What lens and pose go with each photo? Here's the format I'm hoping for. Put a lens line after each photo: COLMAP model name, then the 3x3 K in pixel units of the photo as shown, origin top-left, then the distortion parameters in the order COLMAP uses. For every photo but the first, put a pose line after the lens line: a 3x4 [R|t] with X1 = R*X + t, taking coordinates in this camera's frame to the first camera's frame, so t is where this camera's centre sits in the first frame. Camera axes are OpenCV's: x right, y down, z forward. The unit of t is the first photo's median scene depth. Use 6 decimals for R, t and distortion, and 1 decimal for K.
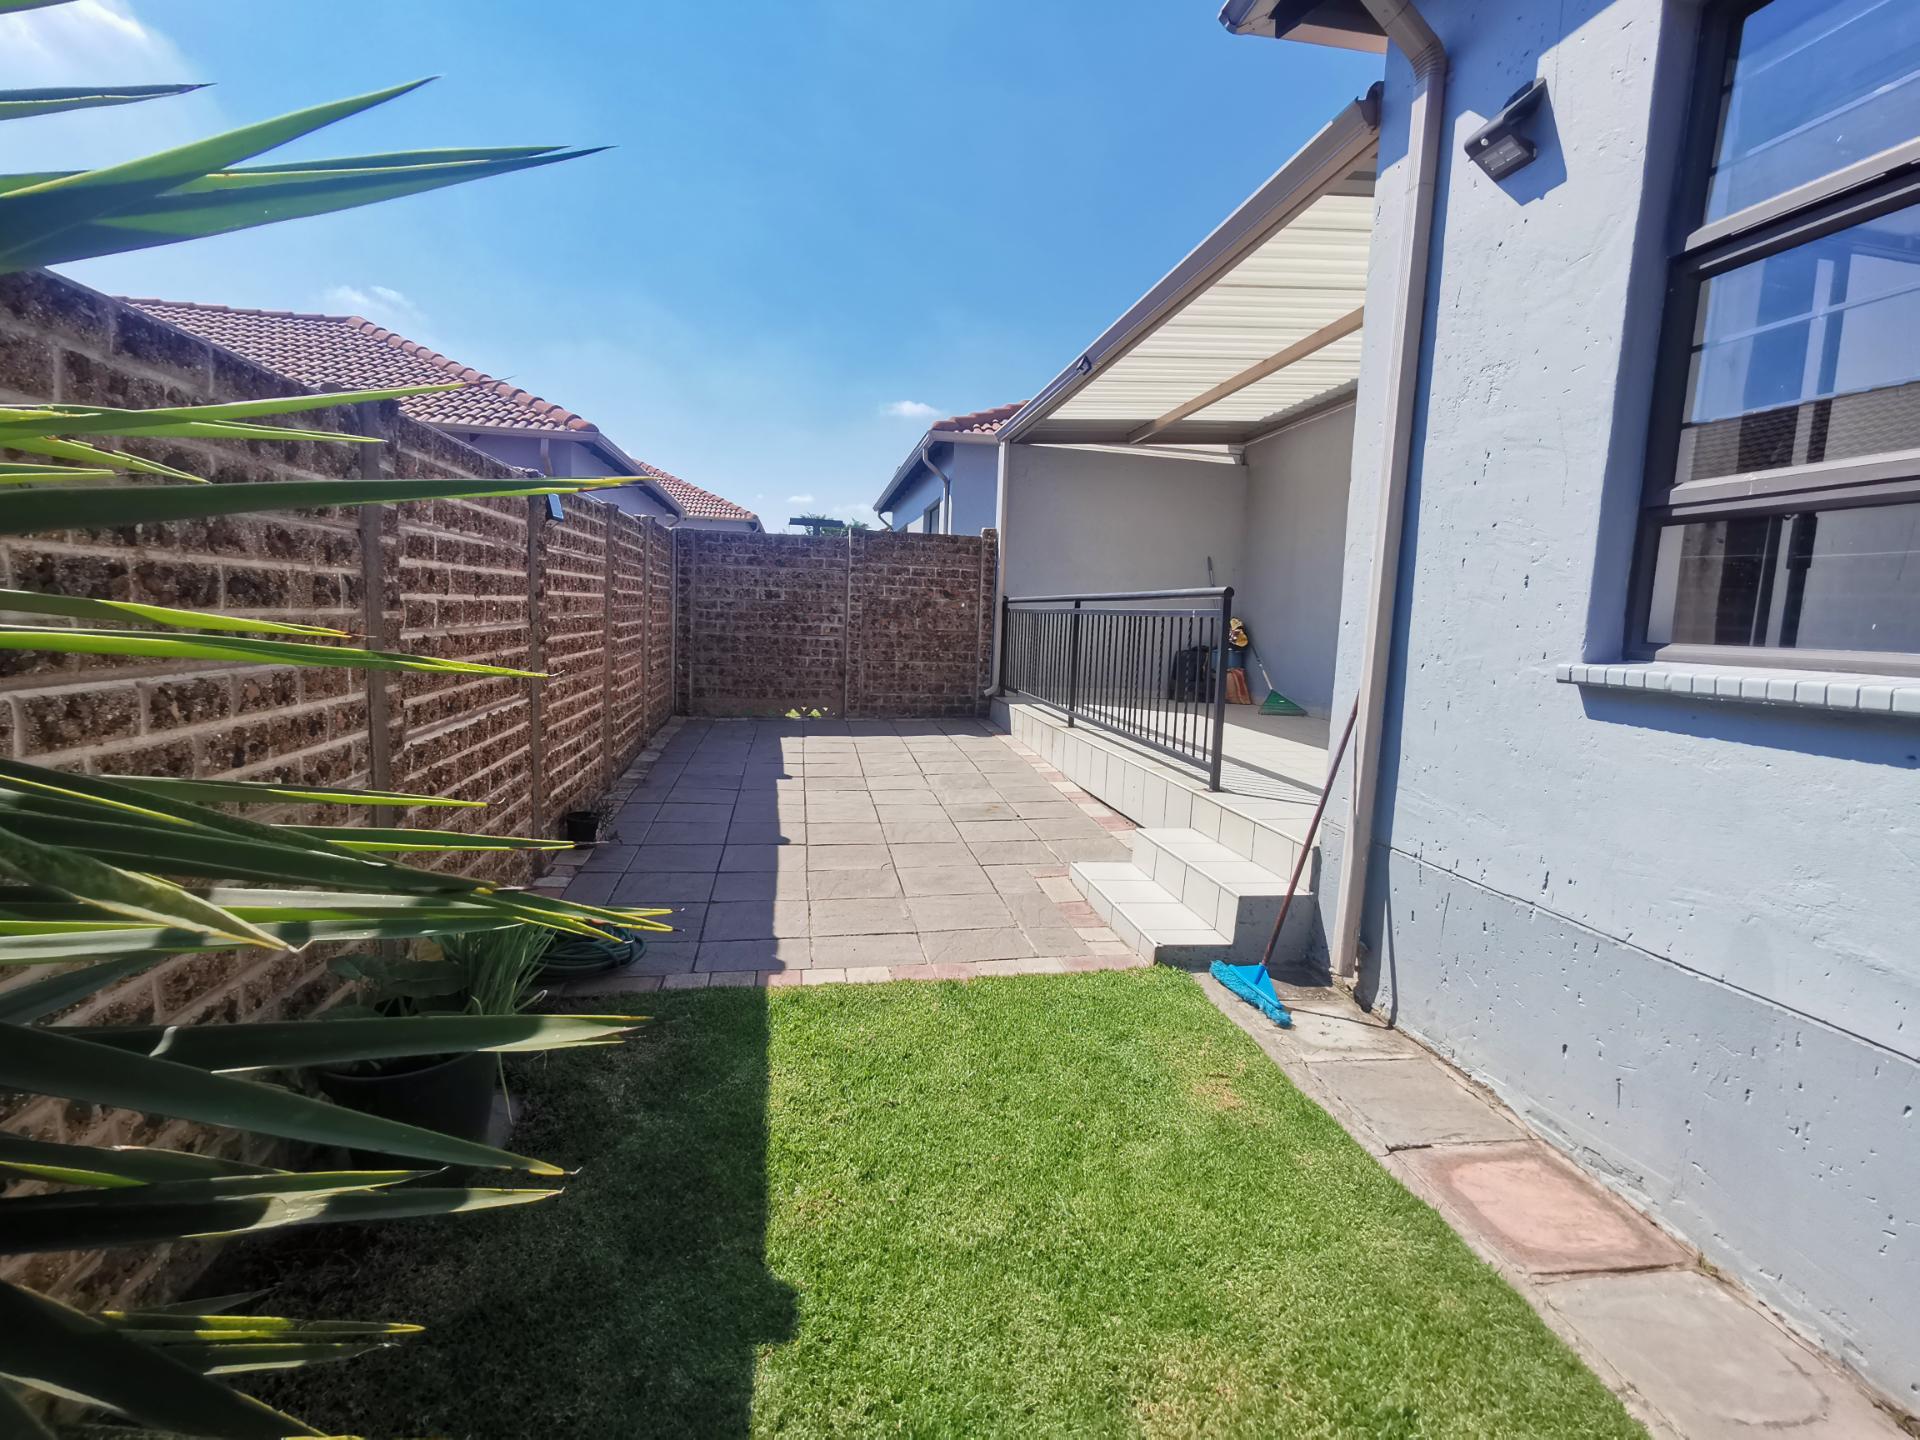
lens RADIAL K [[921.4, 0, 966.9], [0, 921.4, 714.9], [0, 0, 1]] dist [-0.032149, 0.026925]
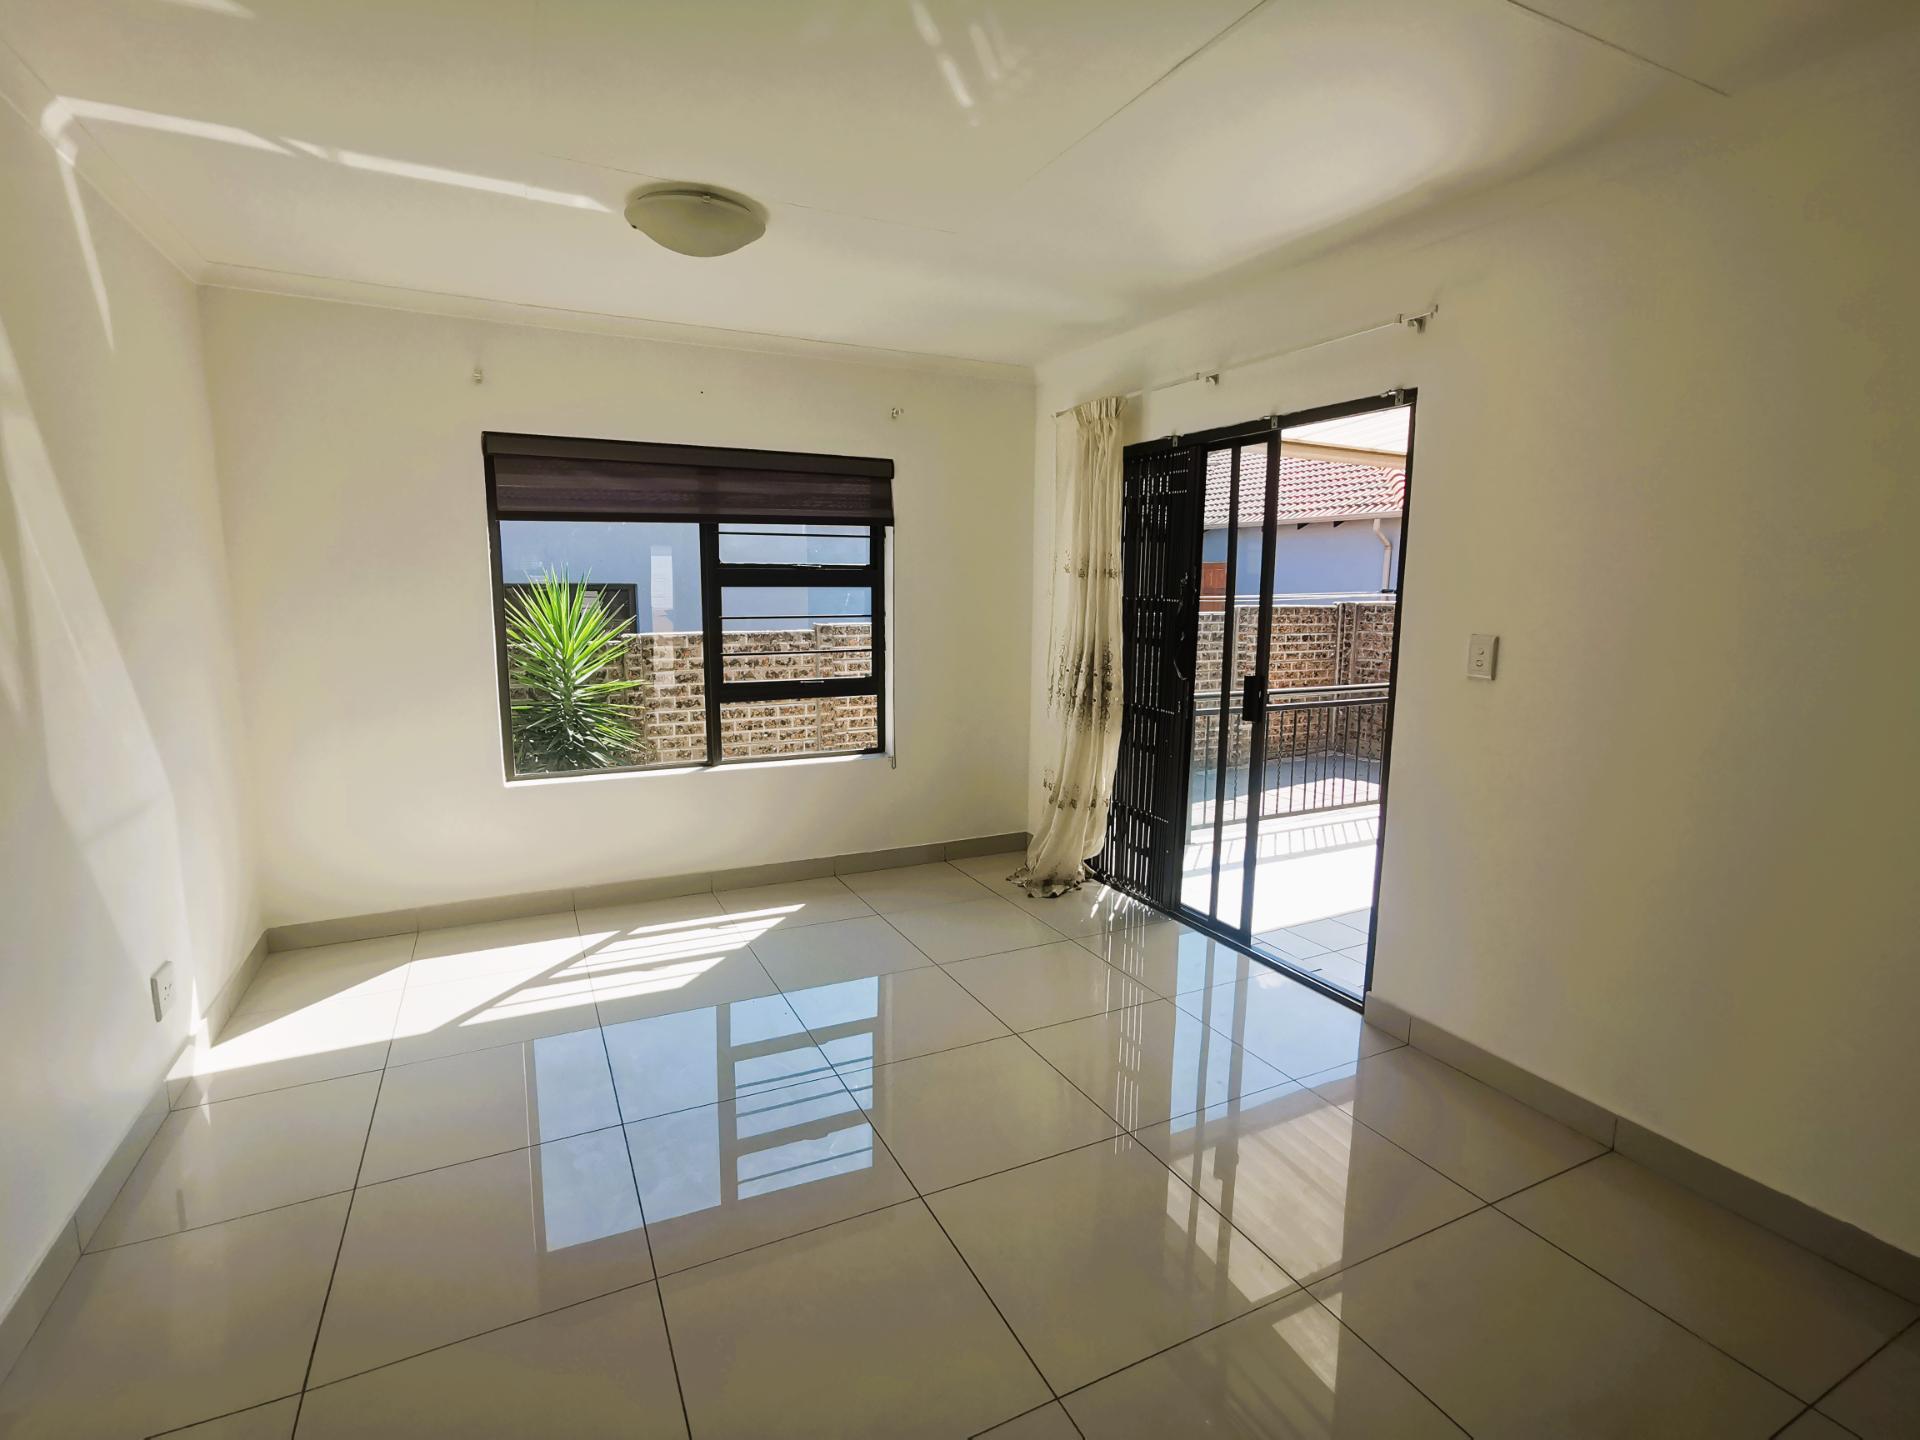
lens RADIAL K [[921.4, 0, 956.4], [0, 921.4, 719.6], [0, 0, 1]] dist [-0.032149, 0.026925]
pose [[0.273744, 0.100600, -0.956527, 0.713077], [-0.099292, 0.992157, 0.075931, -0.082633], [0.956664, 0.074190, 0.281586, 0.145207]]
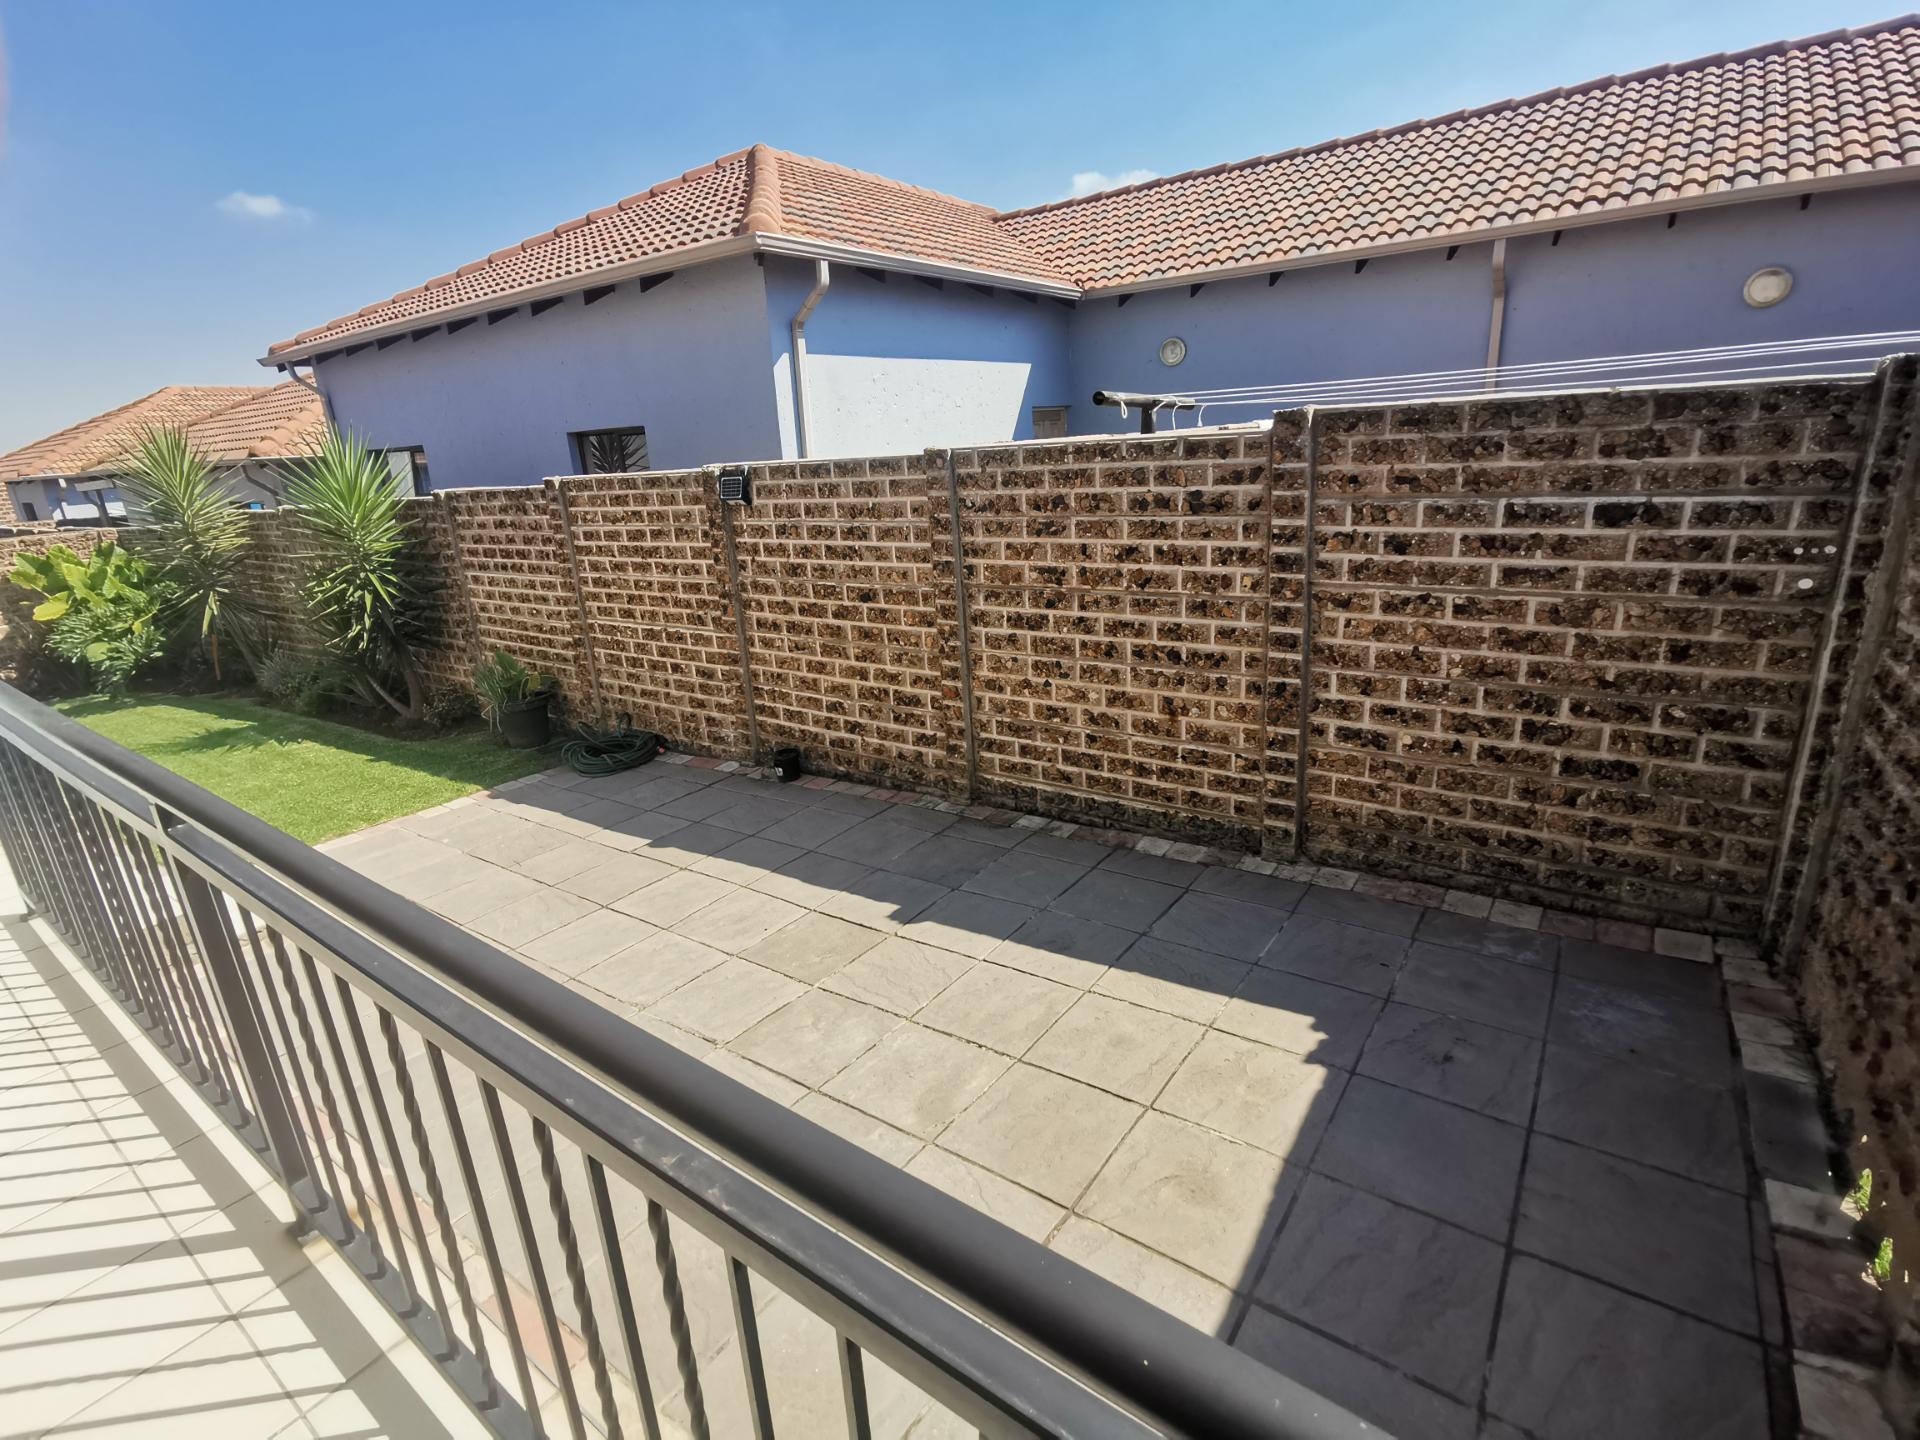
lens RADIAL K [[921.4, 0, 952.4], [0, 921.4, 722.9], [0, 0, 1]] dist [-0.032149, 0.026925]
pose [[-0.725847, 0.210396, -0.654889, 0.091503], [-0.045426, 0.935333, 0.350841, -0.173476], [0.686355, 0.284406, -0.669351, 0.964909]]
